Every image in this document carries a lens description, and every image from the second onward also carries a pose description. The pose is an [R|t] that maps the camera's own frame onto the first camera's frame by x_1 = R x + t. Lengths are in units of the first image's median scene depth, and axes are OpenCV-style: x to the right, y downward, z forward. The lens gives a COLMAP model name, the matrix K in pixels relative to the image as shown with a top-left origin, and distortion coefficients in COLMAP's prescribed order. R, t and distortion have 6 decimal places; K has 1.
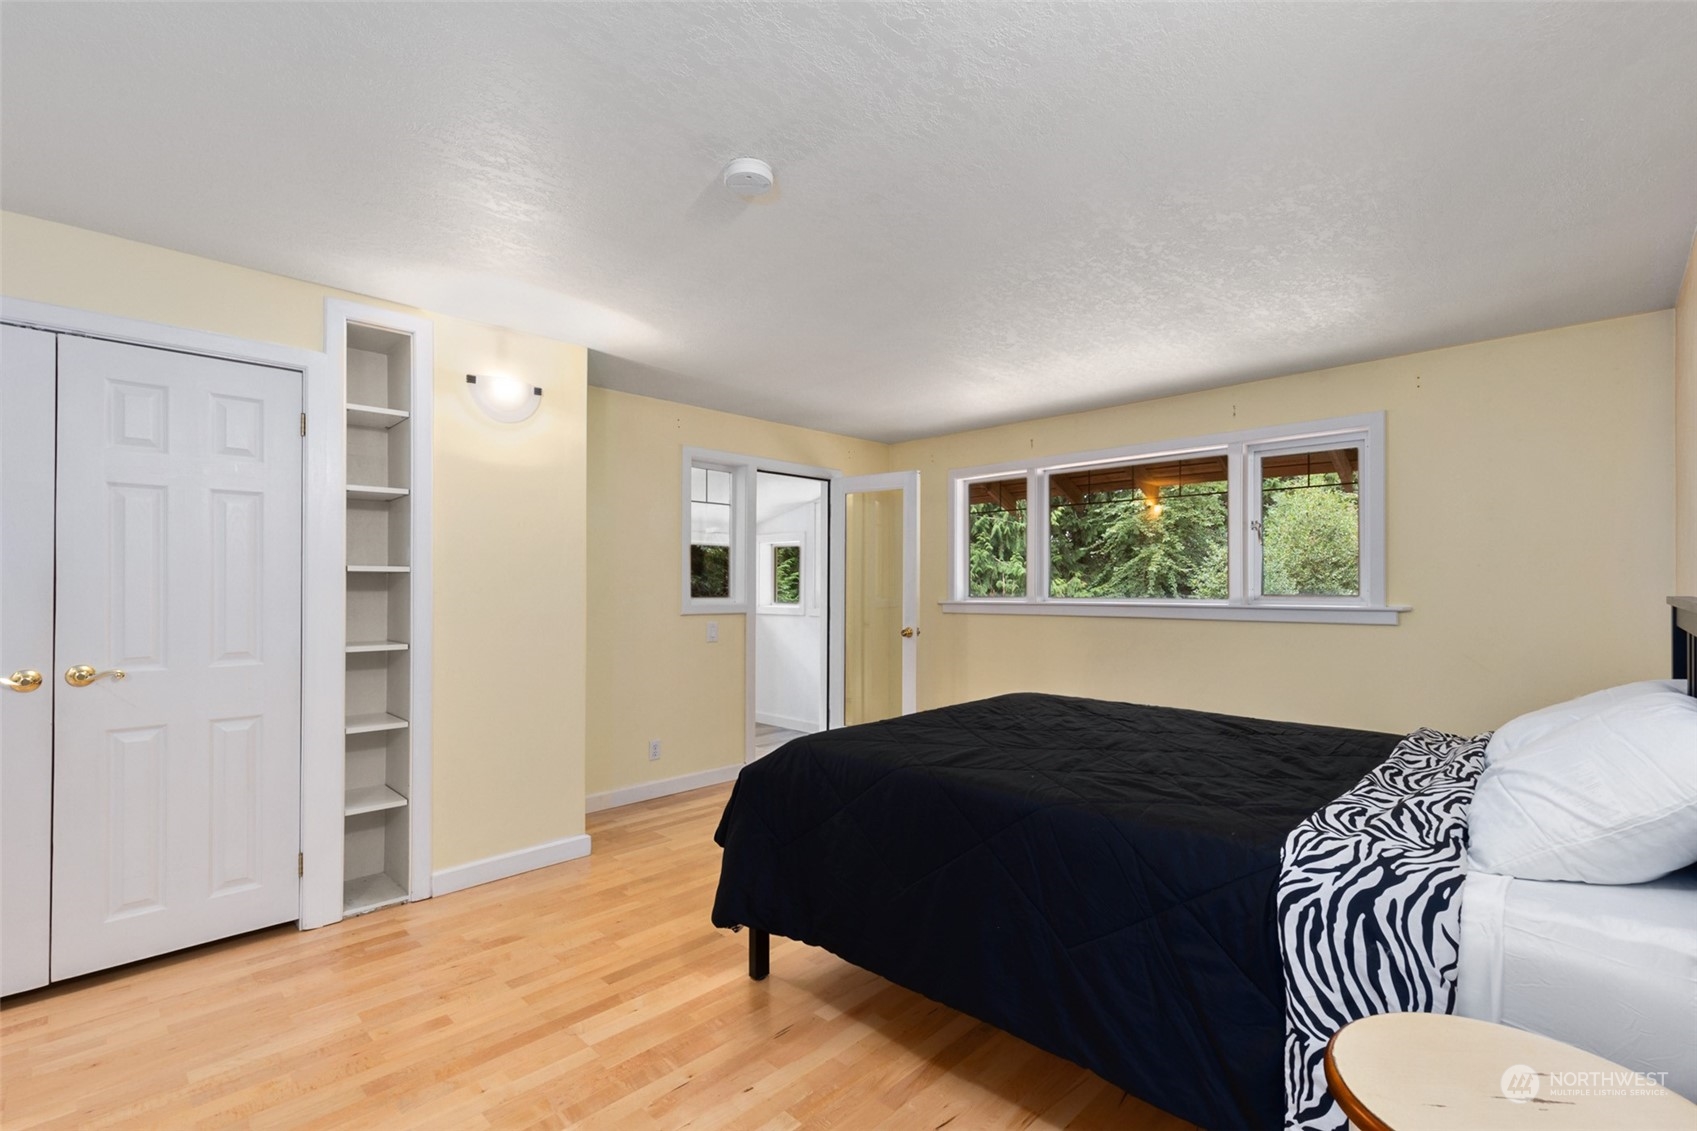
lens RADIAL K [[761.4, 0, 855.6], [0, 761.4, 573.1], [0, 0, 1]] dist [0.008802, -0.000536]
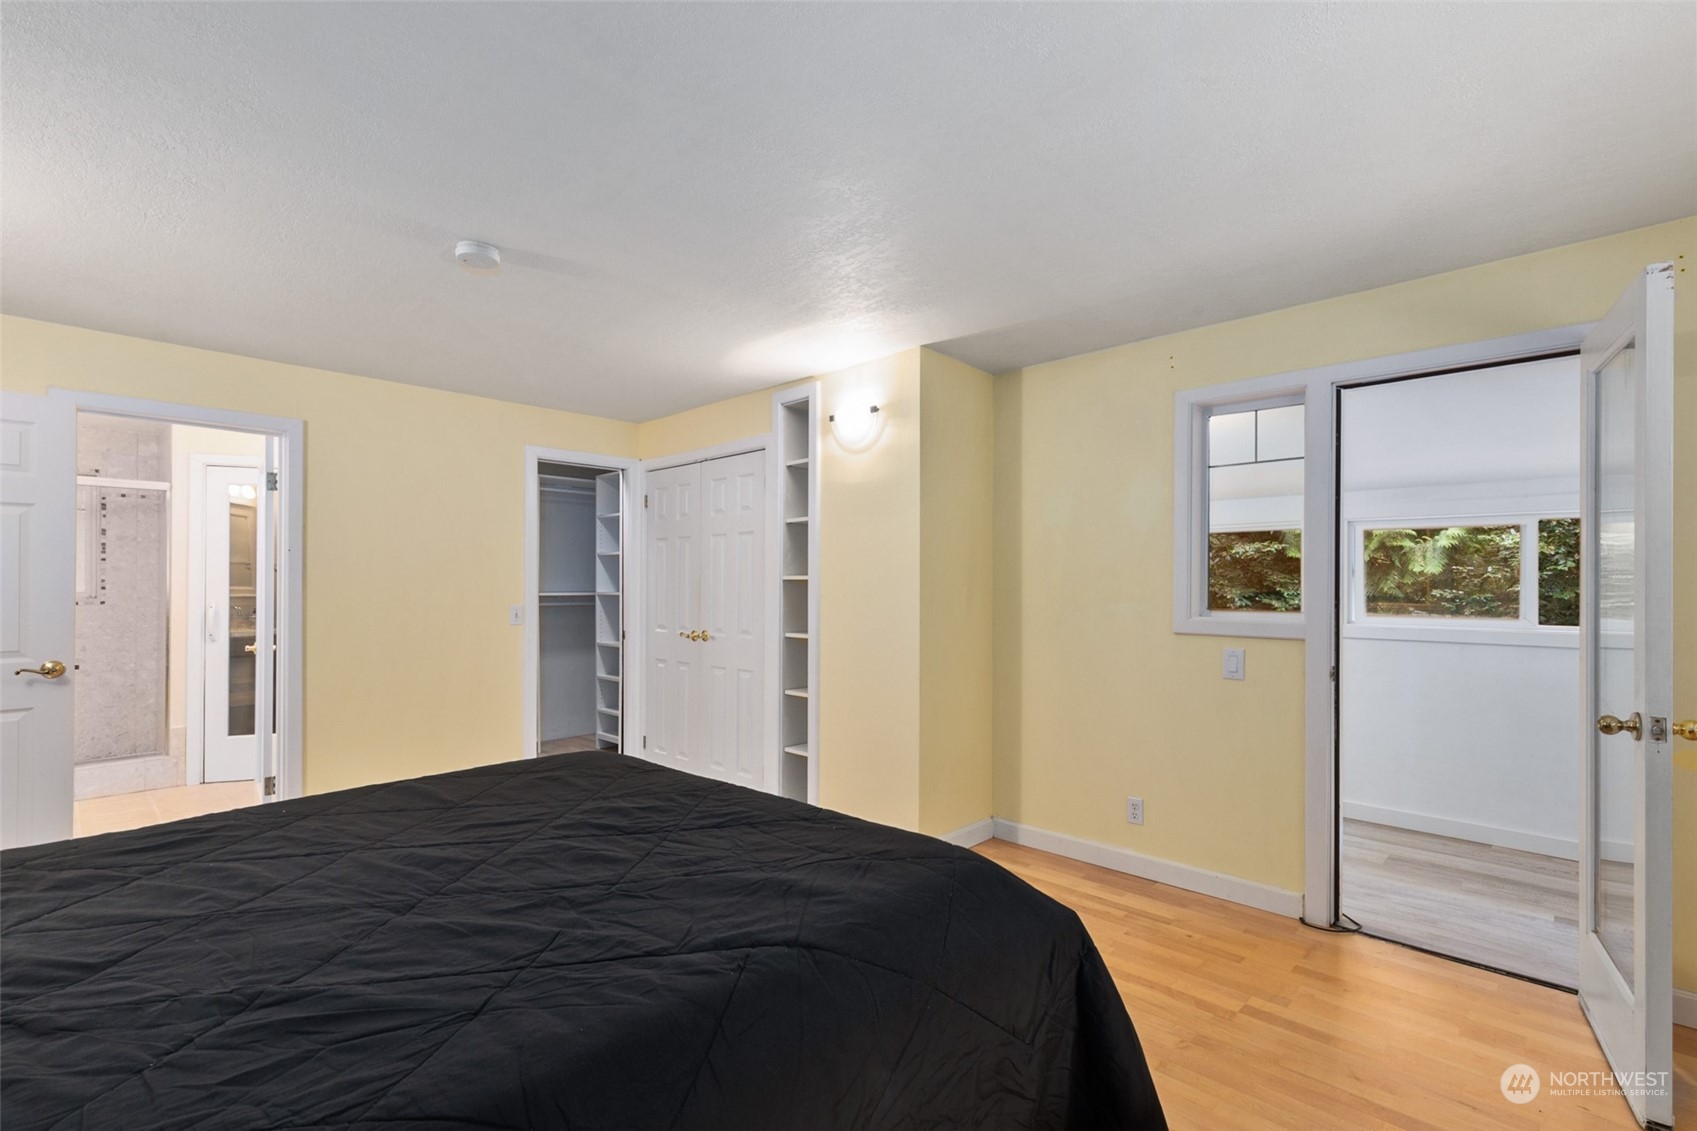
lens RADIAL K [[761.4, 0, 853.1], [0, 761.4, 573.6], [0, 0, 1]] dist [0.008802, -0.000536]
pose [[0.007679, -0.004107, -0.999962, 0.513282], [0.022338, 0.999743, -0.003934, -0.004403], [0.999721, -0.022307, 0.007768, 0.761326]]
